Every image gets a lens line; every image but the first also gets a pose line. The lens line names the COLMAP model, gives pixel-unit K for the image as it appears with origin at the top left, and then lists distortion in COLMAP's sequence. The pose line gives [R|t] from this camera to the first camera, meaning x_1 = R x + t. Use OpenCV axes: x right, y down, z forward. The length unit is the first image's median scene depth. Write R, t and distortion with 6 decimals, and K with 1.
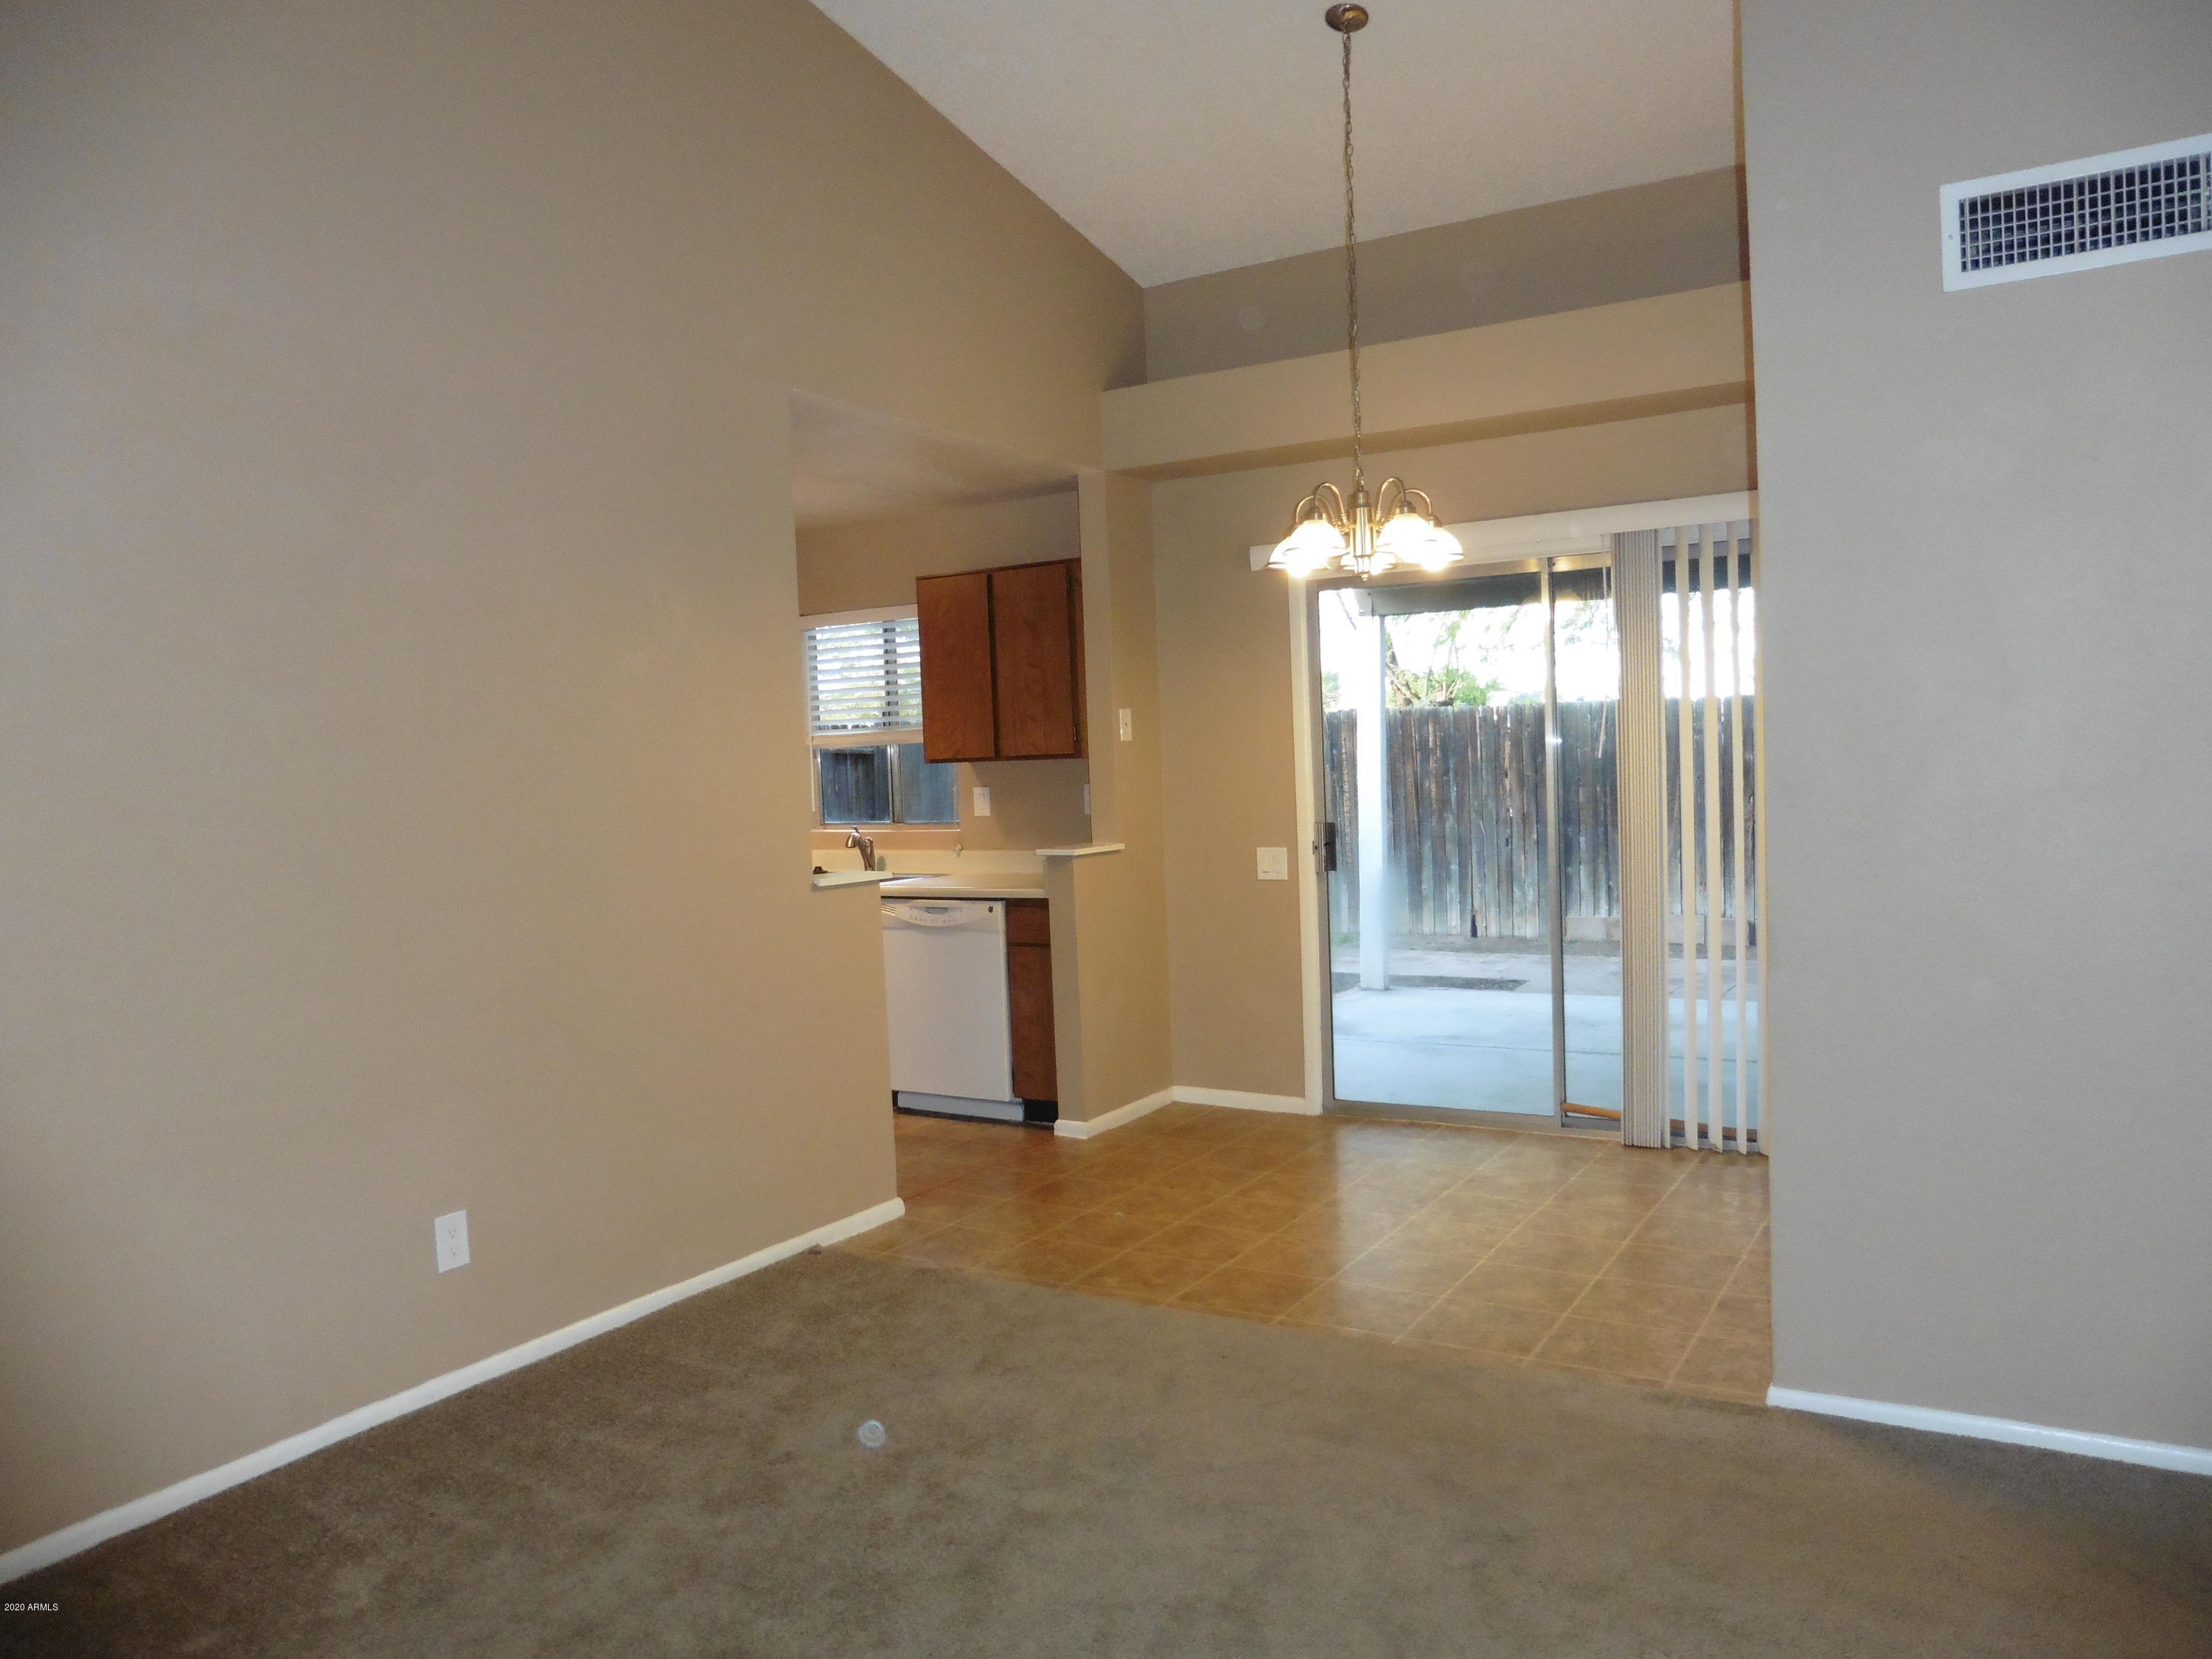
lens RADIAL K [[1606.7, 0, 1108.1], [0, 1606.7, 836.3], [0, 0, 1]] dist [-0.078939, 0.063882]
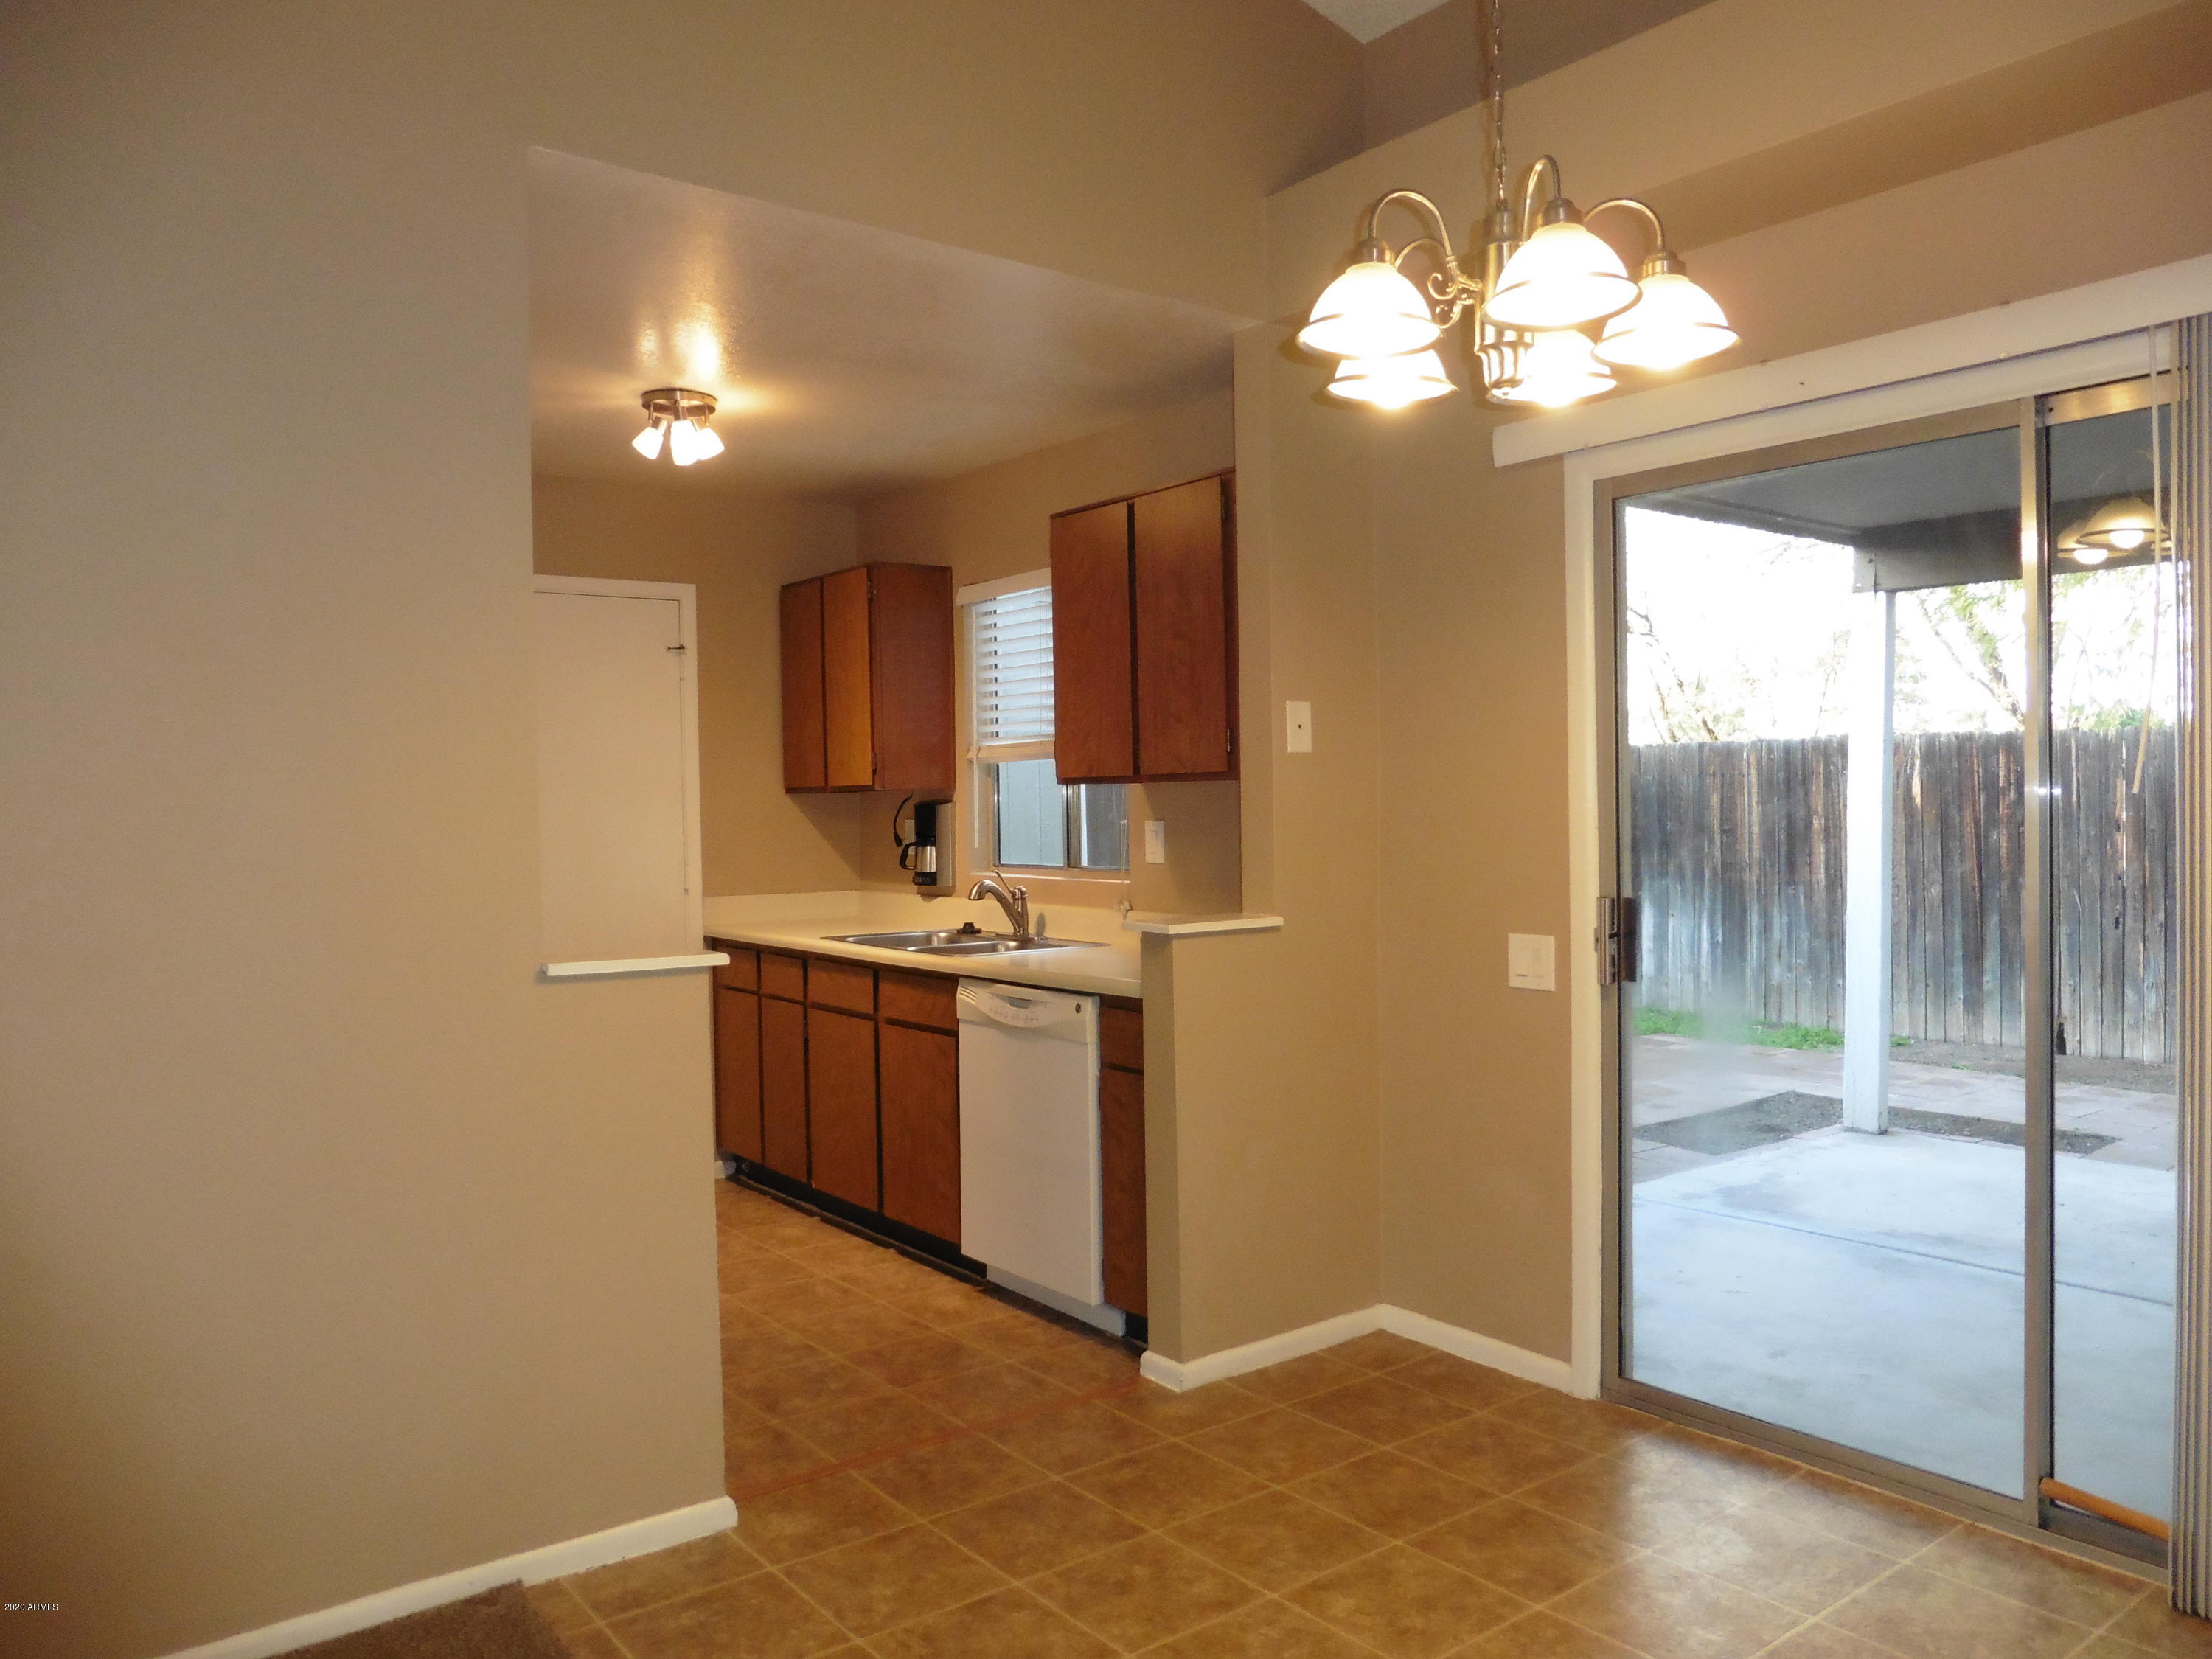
lens RADIAL K [[1606.7, 0, 1108.1], [0, 1606.7, 836.3], [0, 0, 1]] dist [-0.078939, 0.063882]
pose [[0.932613, 0.030143, -0.359618, 0.166865], [-0.037941, 0.999173, -0.014645, -0.014796], [0.358879, 0.027302, 0.932985, 0.391842]]
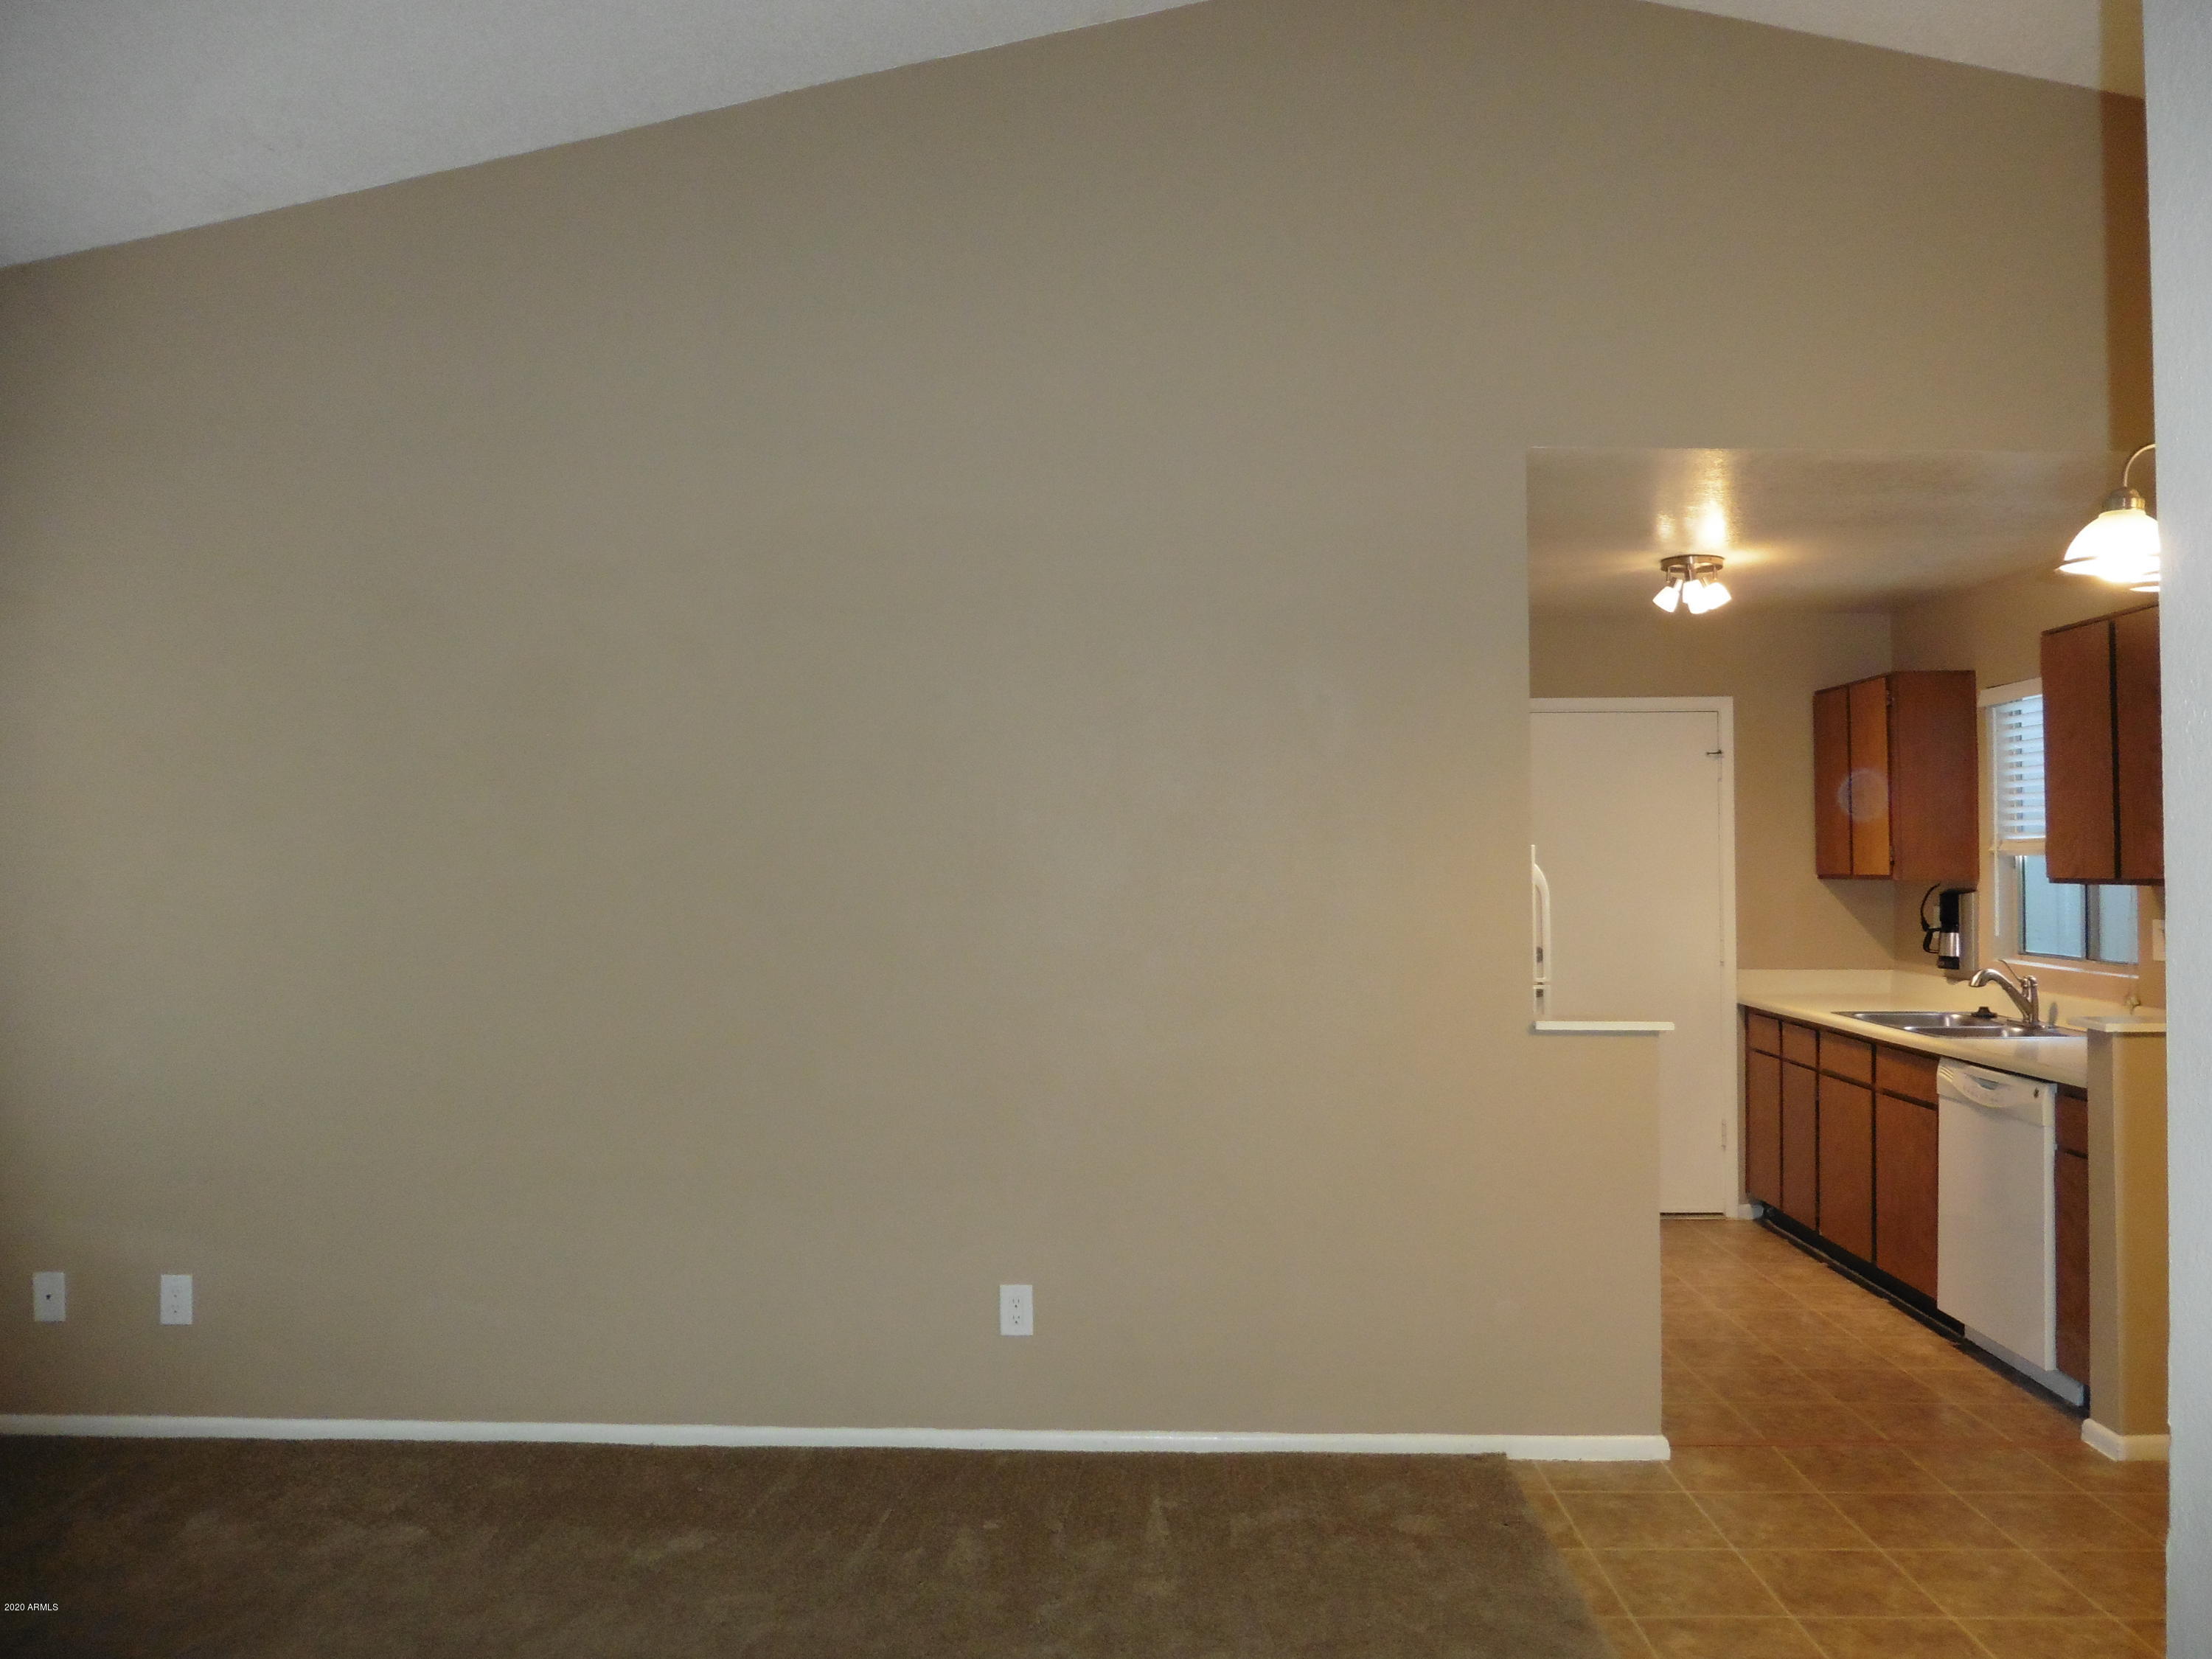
lens RADIAL K [[1606.7, 0, 1108.1], [0, 1606.7, 836.3], [0, 0, 1]] dist [-0.078939, 0.063882]
pose [[0.490336, 0.020732, -0.871287, 0.324791], [-0.062362, 0.997989, -0.011349, -0.034066], [0.869300, 0.059900, 0.490642, 0.290830]]
